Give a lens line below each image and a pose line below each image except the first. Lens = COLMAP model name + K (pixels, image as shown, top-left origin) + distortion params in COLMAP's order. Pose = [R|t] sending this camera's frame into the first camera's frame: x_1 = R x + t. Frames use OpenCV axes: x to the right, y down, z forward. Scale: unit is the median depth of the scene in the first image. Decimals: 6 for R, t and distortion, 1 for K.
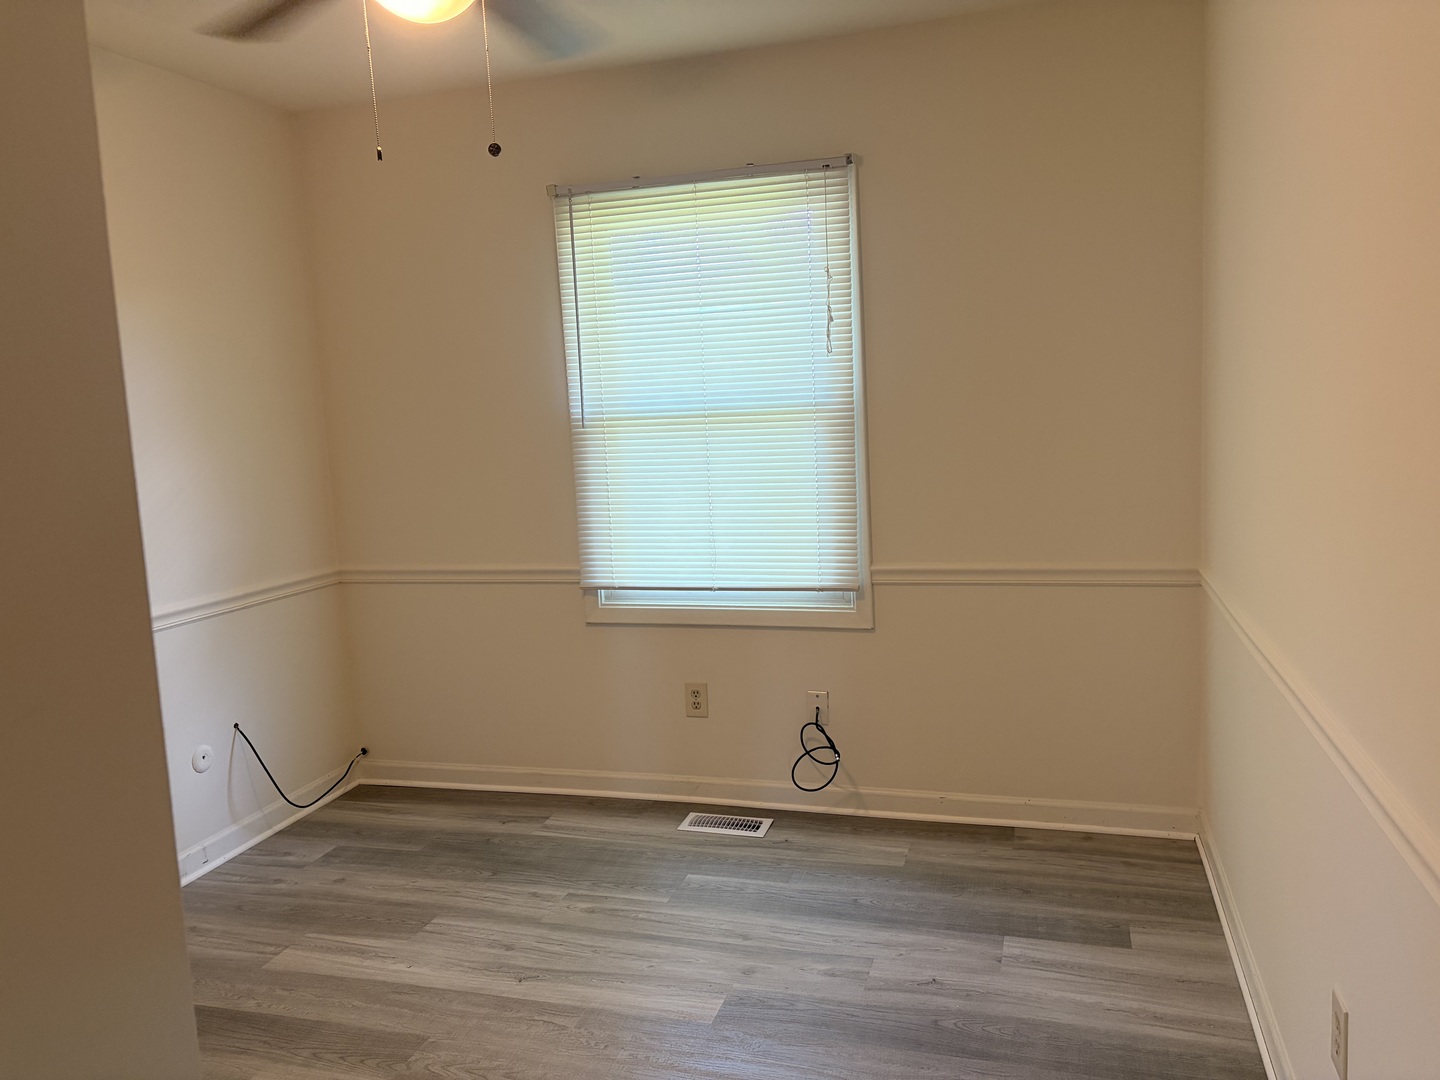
lens RADIAL K [[1088.2, 0, 720.0], [0, 1088.2, 540.0], [0, 0, 1]] dist [0.276528, 0.000548]
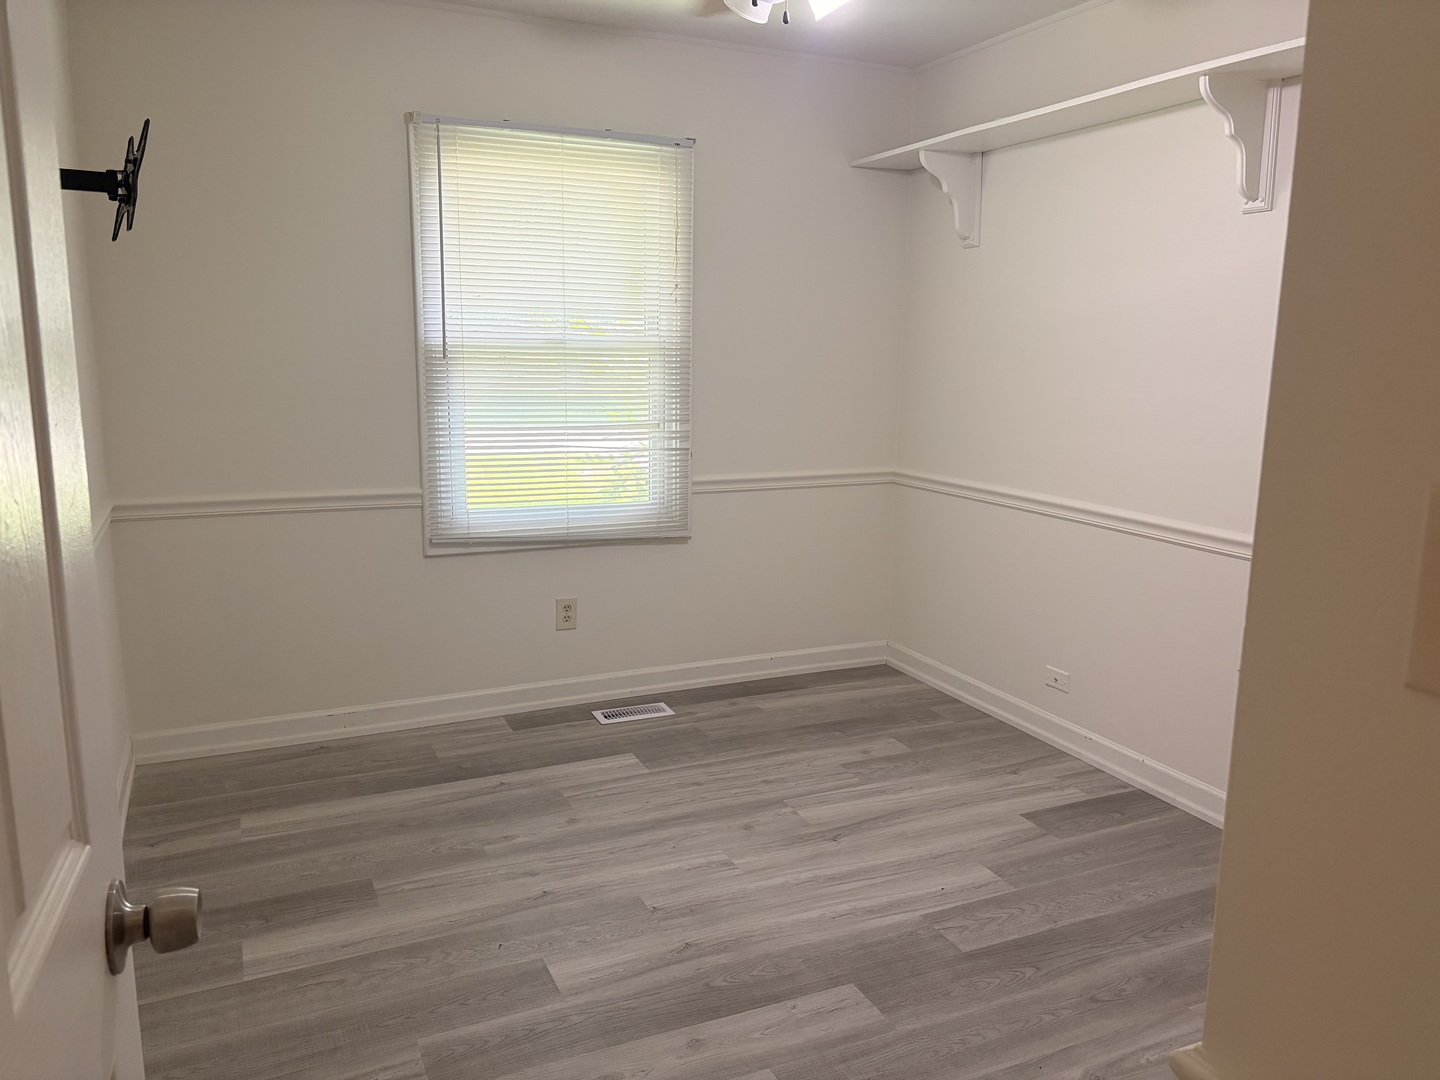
lens RADIAL K [[1088.2, 0, 720.0], [0, 1088.2, 540.0], [0, 0, 1]] dist [0.276528, 0.000548]
pose [[0.735588, -0.060290, 0.674741, -0.645043], [0.028563, 0.997906, 0.058027, 0.012635], [-0.676826, -0.023411, 0.735770, 0.089974]]
